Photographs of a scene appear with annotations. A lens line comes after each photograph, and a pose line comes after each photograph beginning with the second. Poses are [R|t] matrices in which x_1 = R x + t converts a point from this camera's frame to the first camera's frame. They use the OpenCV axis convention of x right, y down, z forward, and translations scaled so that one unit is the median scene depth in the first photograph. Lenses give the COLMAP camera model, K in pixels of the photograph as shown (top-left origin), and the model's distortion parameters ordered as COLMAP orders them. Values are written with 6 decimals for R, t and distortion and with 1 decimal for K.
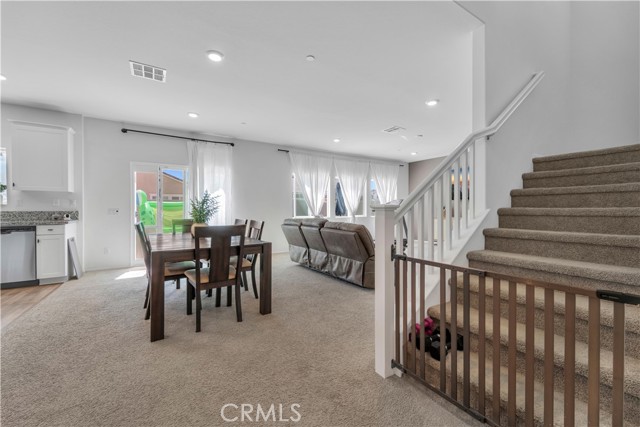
lens RADIAL K [[257.3, 0, 321.7], [0, 257.3, 212.8], [0, 0, 1]] dist [-0.000135, 0.000150]
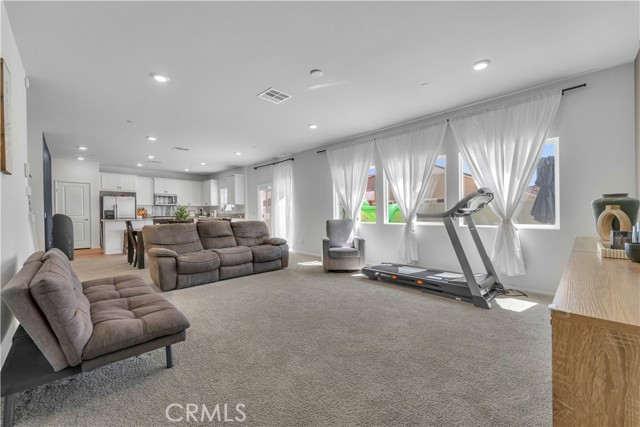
lens RADIAL K [[257.3, 0, 321.7], [0, 257.3, 212.8], [0, 0, 1]] dist [-0.000135, 0.000150]
pose [[0.206530, 0.001855, -0.978439, 1.132990], [-0.009632, 0.999954, -0.000138, -0.018875], [0.978393, 0.009452, 0.206538, 1.154465]]
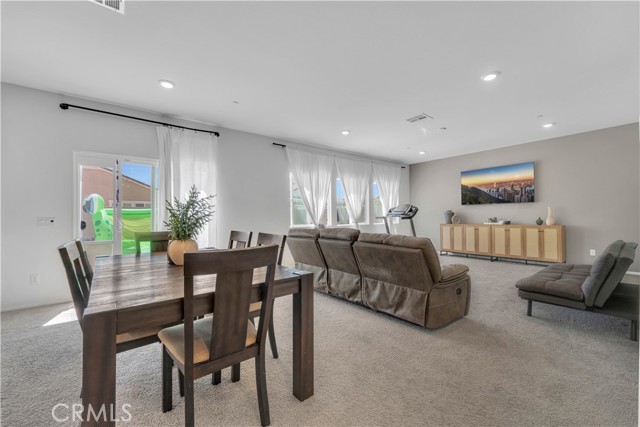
lens RADIAL K [[252.6, 0, 310.4], [0, 252.6, 215.8], [0, 0, 1]] dist [0.002456, 0.000032]
pose [[0.997001, -0.007582, 0.077021, -0.162571], [0.008924, 0.999814, -0.017094, -0.002560], [-0.076877, 0.017731, 0.996883, 0.282520]]
